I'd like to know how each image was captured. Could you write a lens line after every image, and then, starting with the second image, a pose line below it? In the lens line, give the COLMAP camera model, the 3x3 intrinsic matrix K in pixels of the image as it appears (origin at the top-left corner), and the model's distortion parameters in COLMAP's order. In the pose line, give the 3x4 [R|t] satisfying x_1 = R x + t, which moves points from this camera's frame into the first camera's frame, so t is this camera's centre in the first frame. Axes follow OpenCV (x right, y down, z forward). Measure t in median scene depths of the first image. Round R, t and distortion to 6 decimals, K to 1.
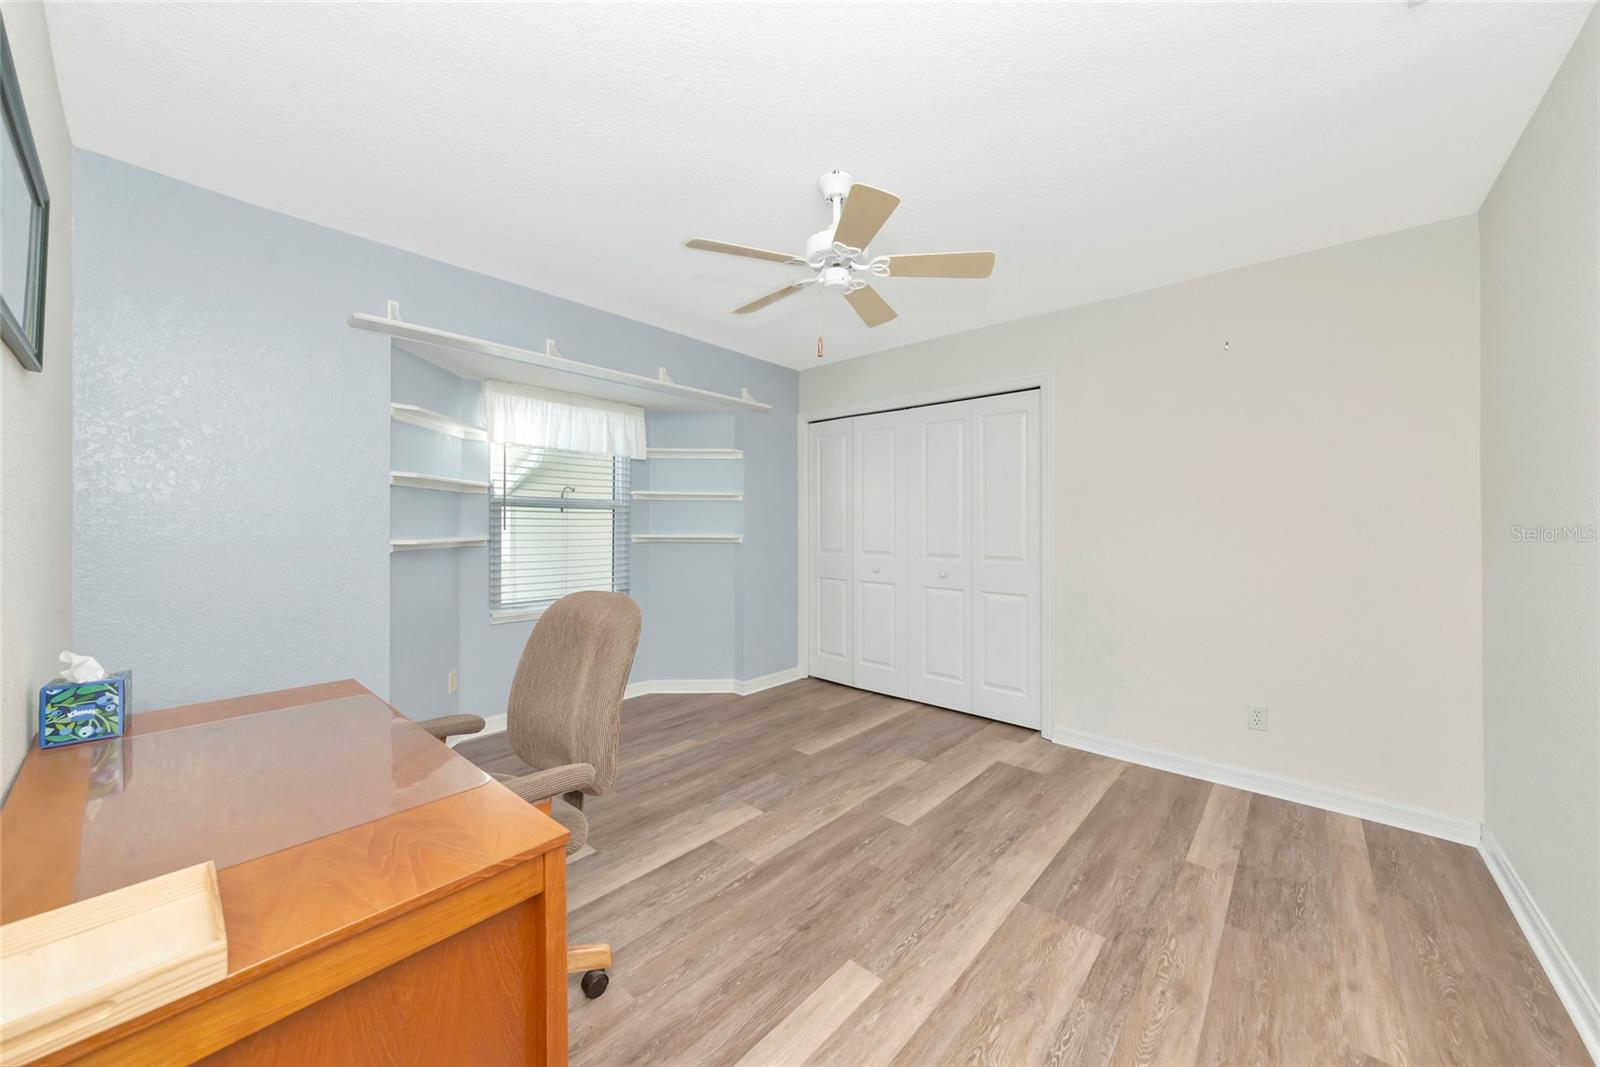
lens RADIAL K [[574.0, 0, 791.6], [0, 574.0, 527.4], [0, 0, 1]] dist [0.003161, -0.000110]
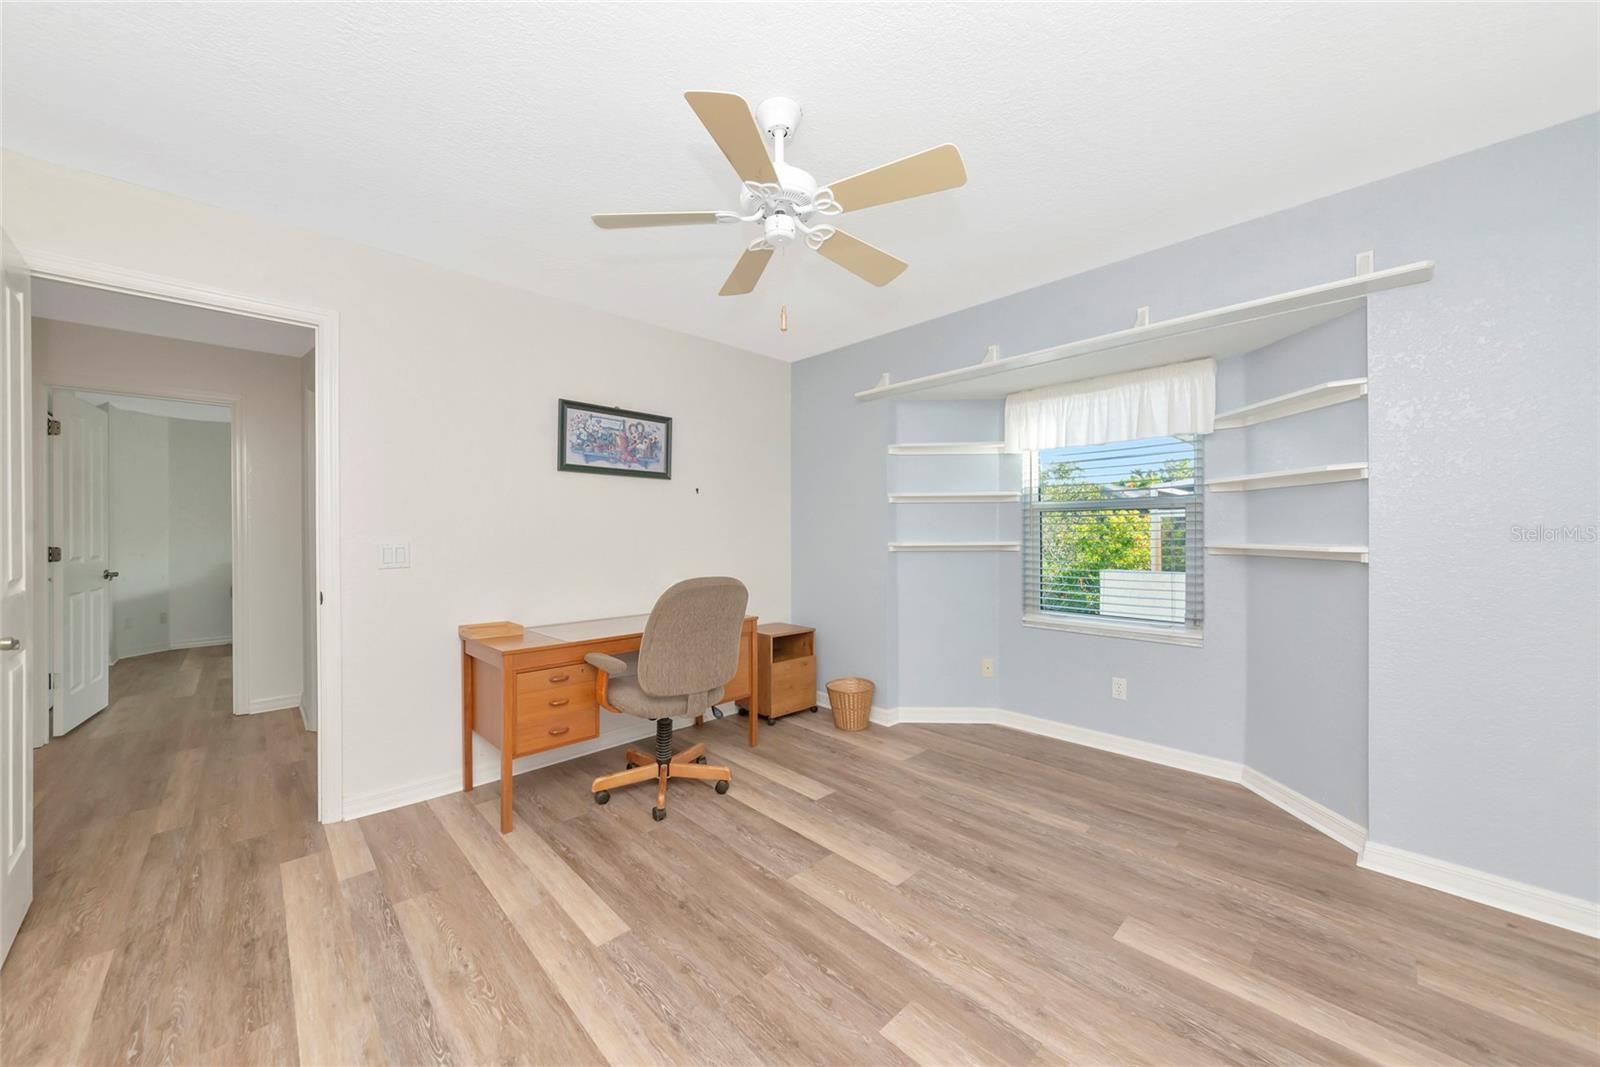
lens RADIAL K [[574.0, 0, 787.6], [0, 574.0, 537.4], [0, 0, 1]] dist [0.003161, -0.000110]
pose [[-0.069849, 0.004178, -0.997549, 0.786748], [0.001462, 0.999991, 0.004086, 0.003510], [0.997556, -0.001173, -0.069855, 0.927881]]
